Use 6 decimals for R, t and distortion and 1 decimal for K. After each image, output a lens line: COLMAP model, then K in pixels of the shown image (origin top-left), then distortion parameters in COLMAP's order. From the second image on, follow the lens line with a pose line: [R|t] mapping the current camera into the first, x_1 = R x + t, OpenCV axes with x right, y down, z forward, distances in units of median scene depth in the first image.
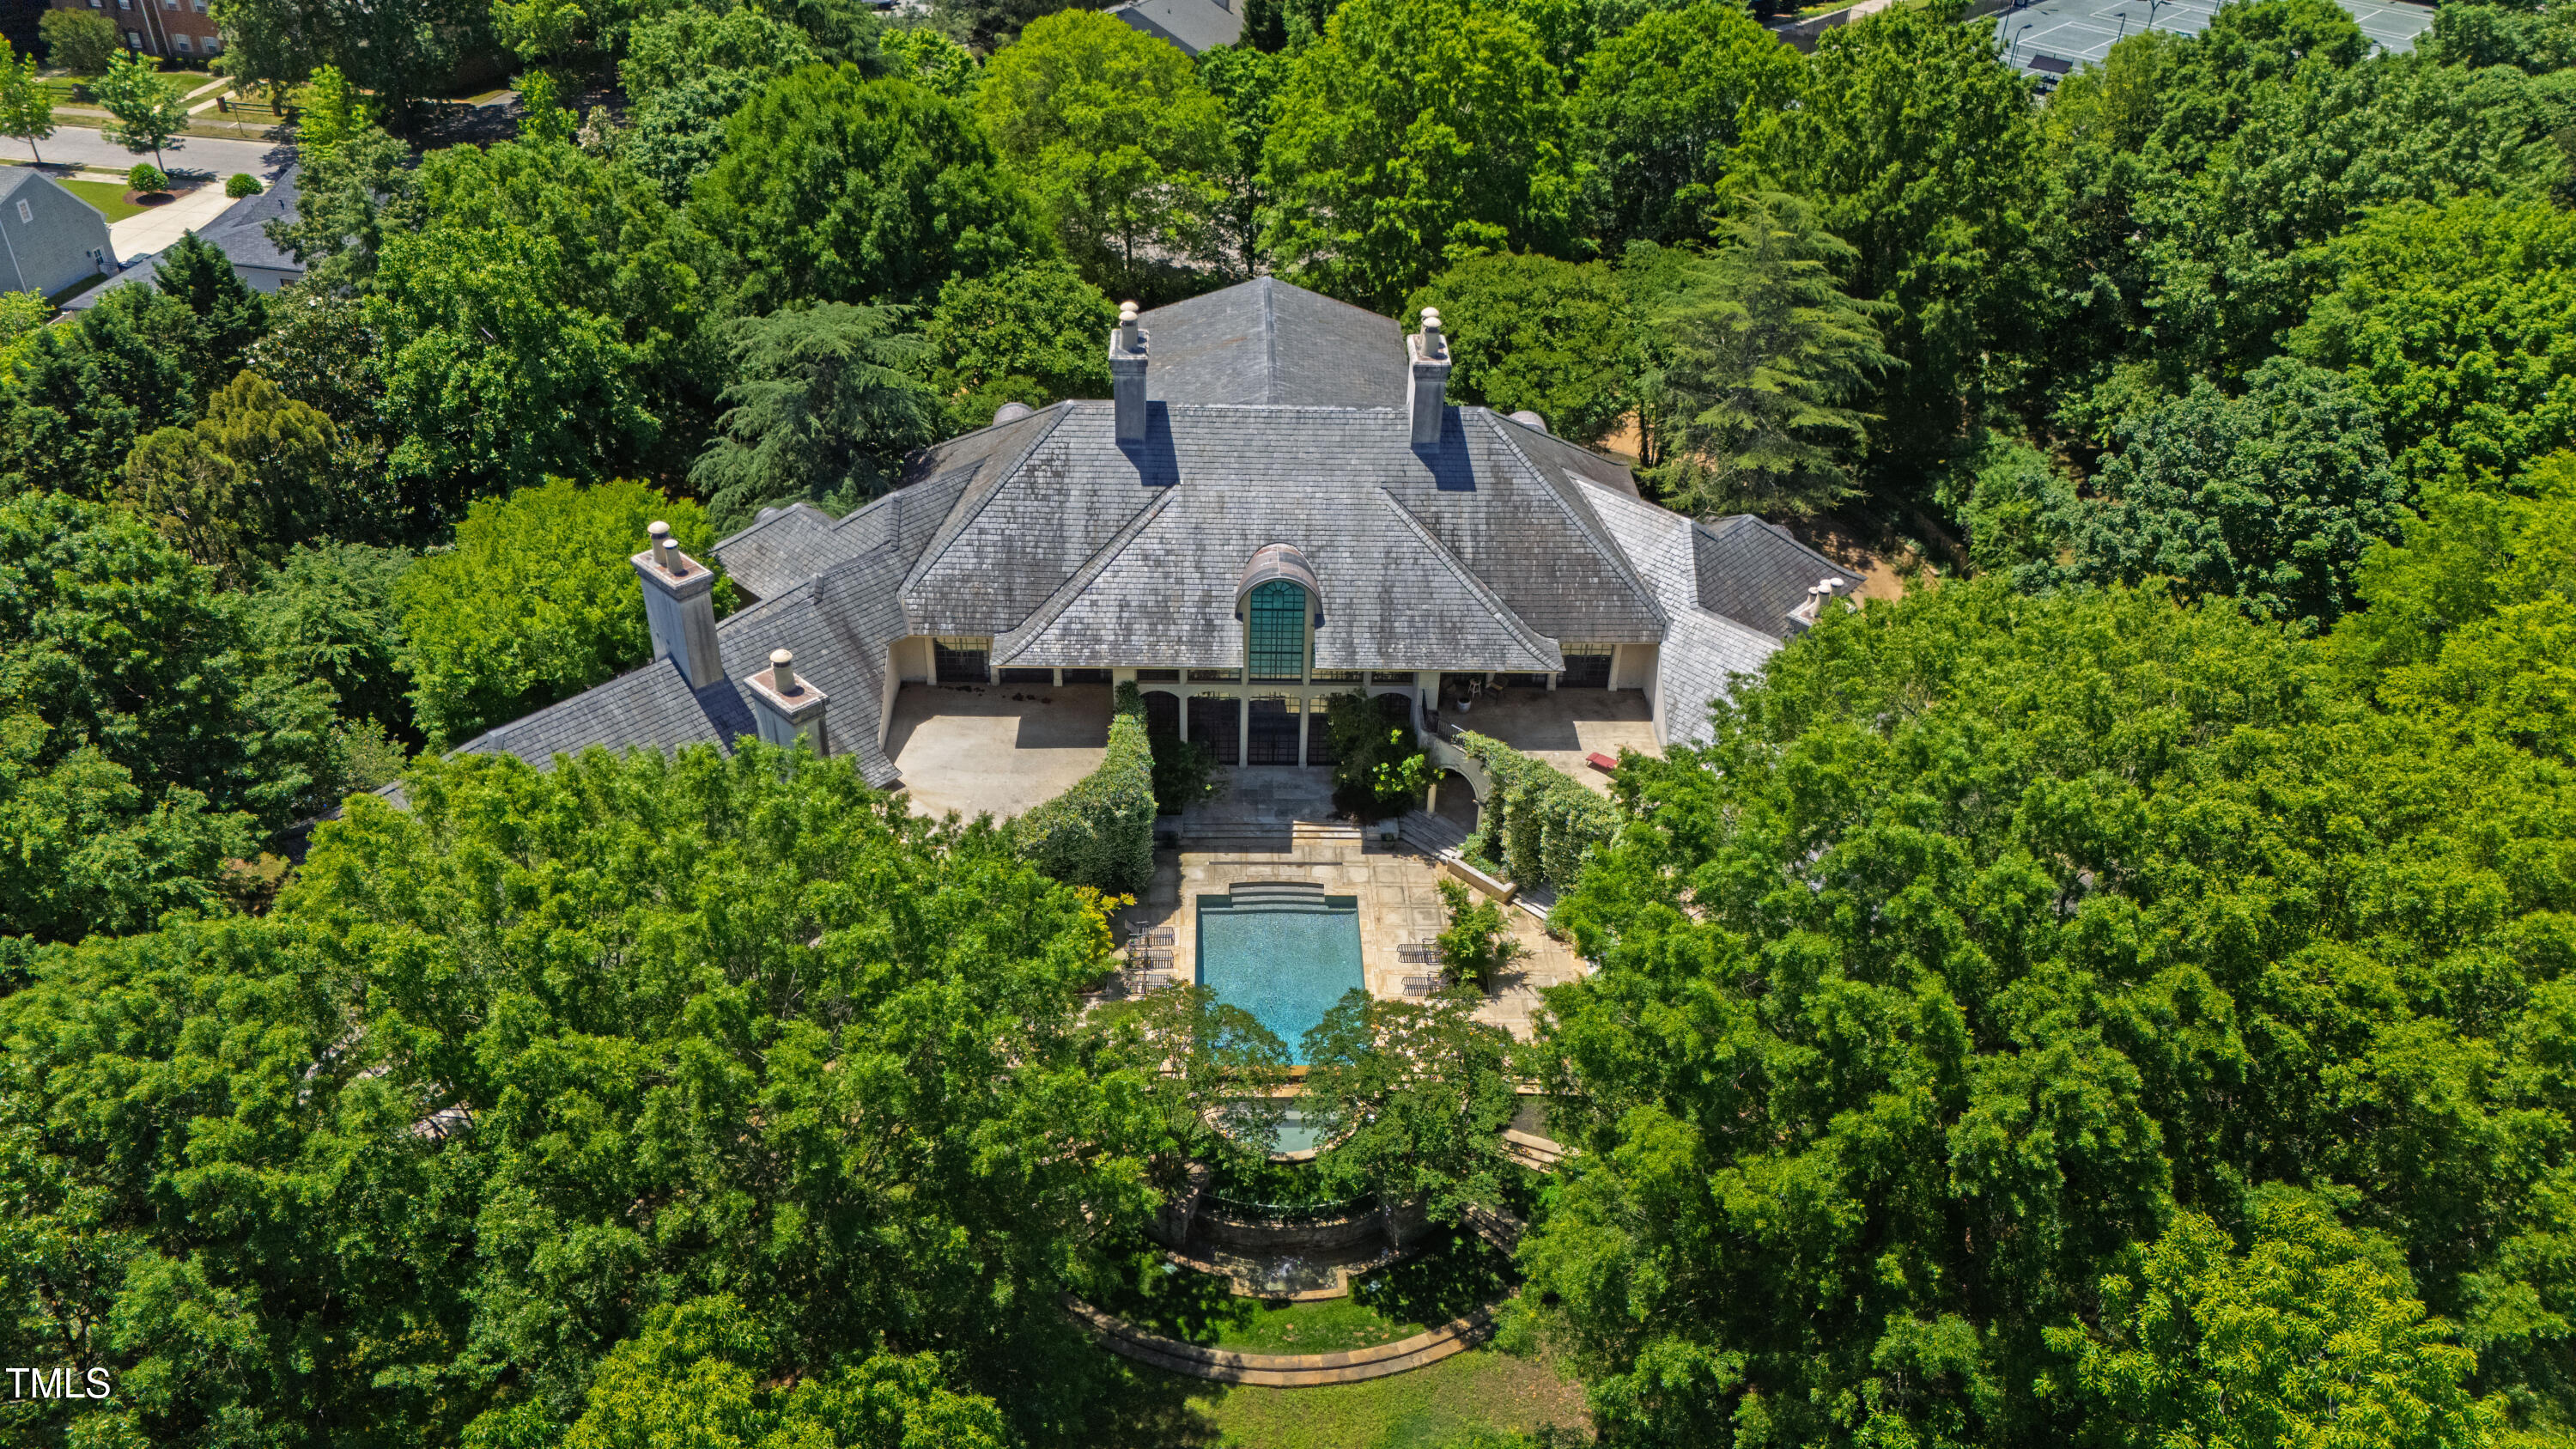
lens RADIAL K [[1913.5, 0, 1294.9], [0, 1913.5, 737.1], [0, 0, 1]] dist [0.049563, -0.021903]
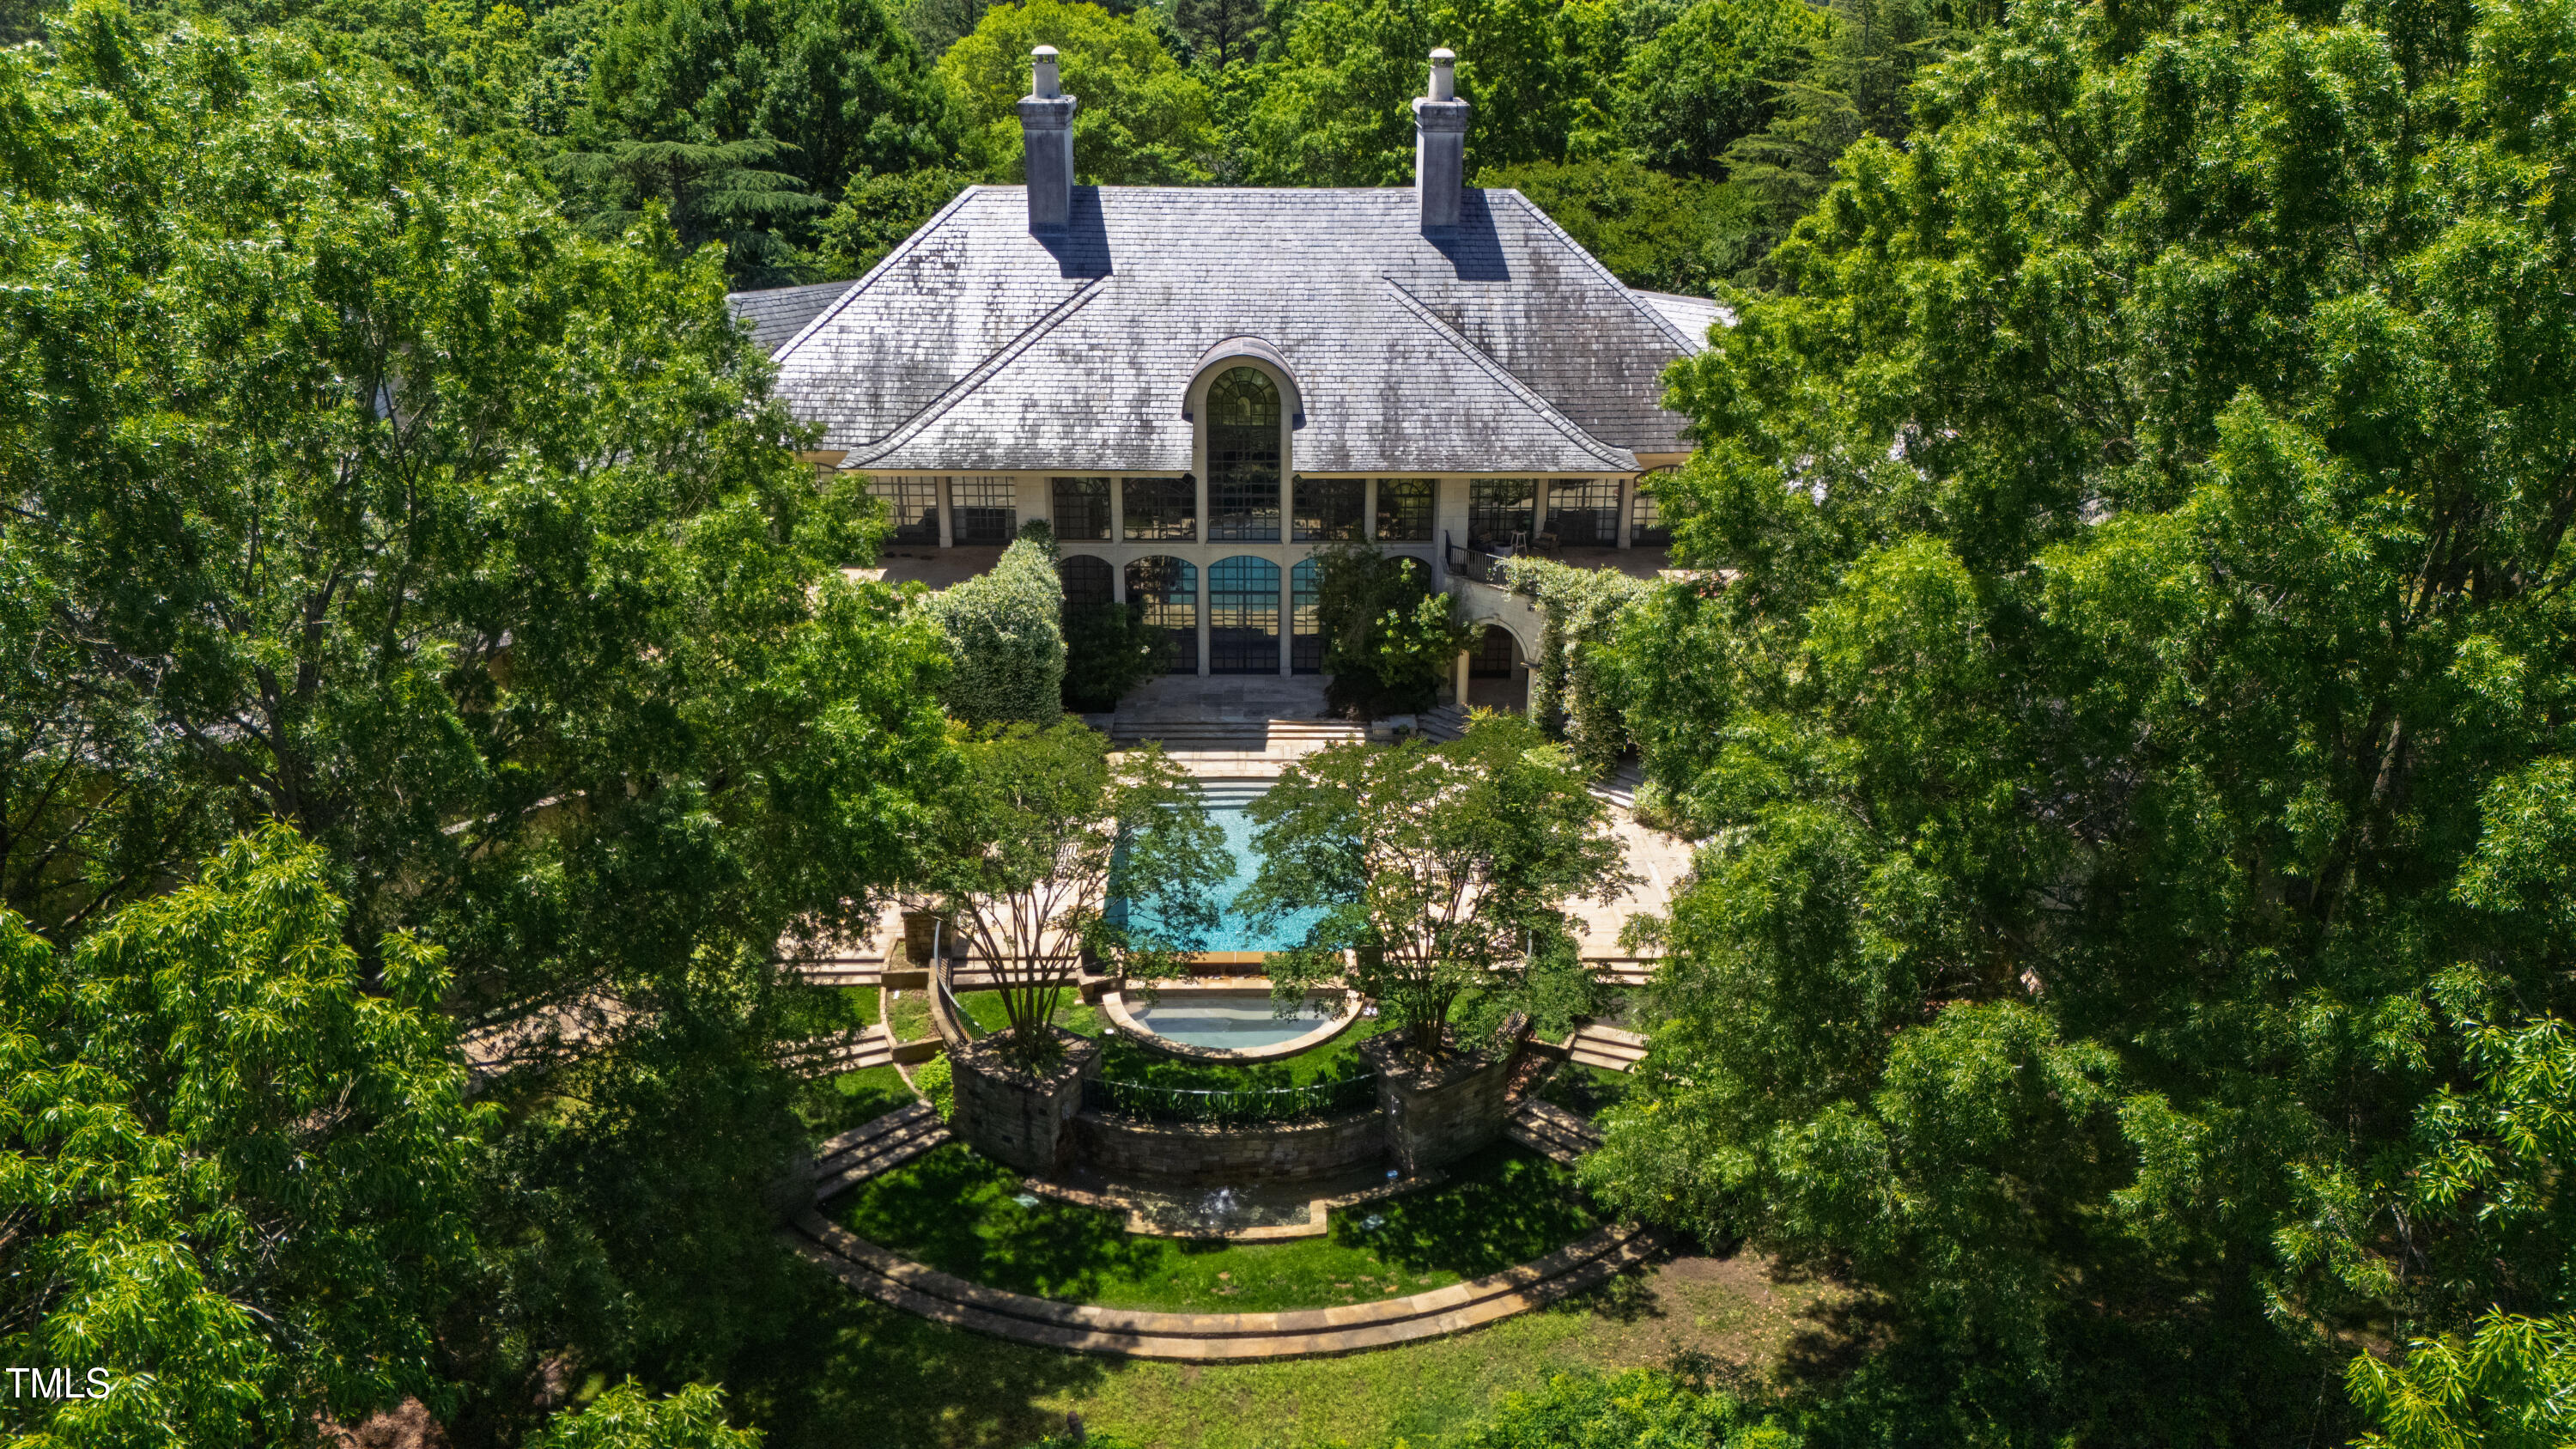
lens RADIAL K [[1913.5, 0, 1284.1], [0, 1913.5, 731.4], [0, 0, 1]] dist [0.049563, -0.021903]
pose [[0.999343, -0.017214, -0.031908, 0.028542], [0.009495, 0.973641, -0.227889, 0.219304], [0.034990, 0.227436, 0.973164, 0.319861]]
